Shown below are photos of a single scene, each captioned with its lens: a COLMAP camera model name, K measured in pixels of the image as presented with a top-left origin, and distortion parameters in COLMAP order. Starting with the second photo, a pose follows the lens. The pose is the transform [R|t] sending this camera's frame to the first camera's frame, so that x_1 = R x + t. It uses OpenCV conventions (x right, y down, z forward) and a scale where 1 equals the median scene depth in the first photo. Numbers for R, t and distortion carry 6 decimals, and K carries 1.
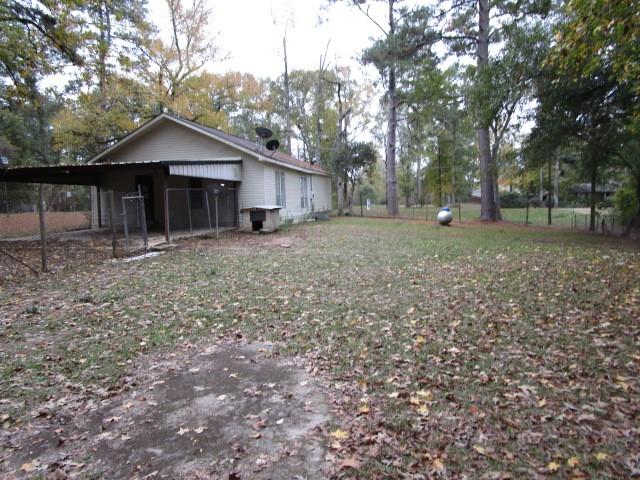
lens RADIAL K [[457.3, 0, 319.8], [0, 457.3, 240.8], [0, 0, 1]] dist [-0.027473, 0.008246]
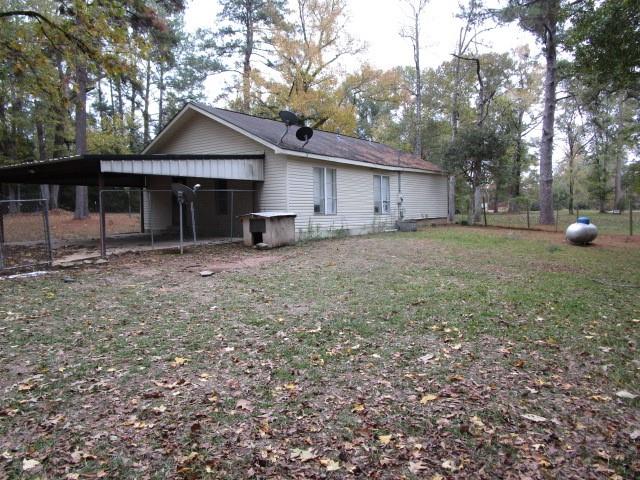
lens RADIAL K [[457.3, 0, 320.3], [0, 457.3, 238.1], [0, 0, 1]] dist [-0.027473, 0.008246]
pose [[0.913969, 0.038191, -0.403984, 0.229922], [-0.042714, 0.999085, -0.002187, -0.030729], [0.403530, 0.019254, 0.914764, 0.292389]]
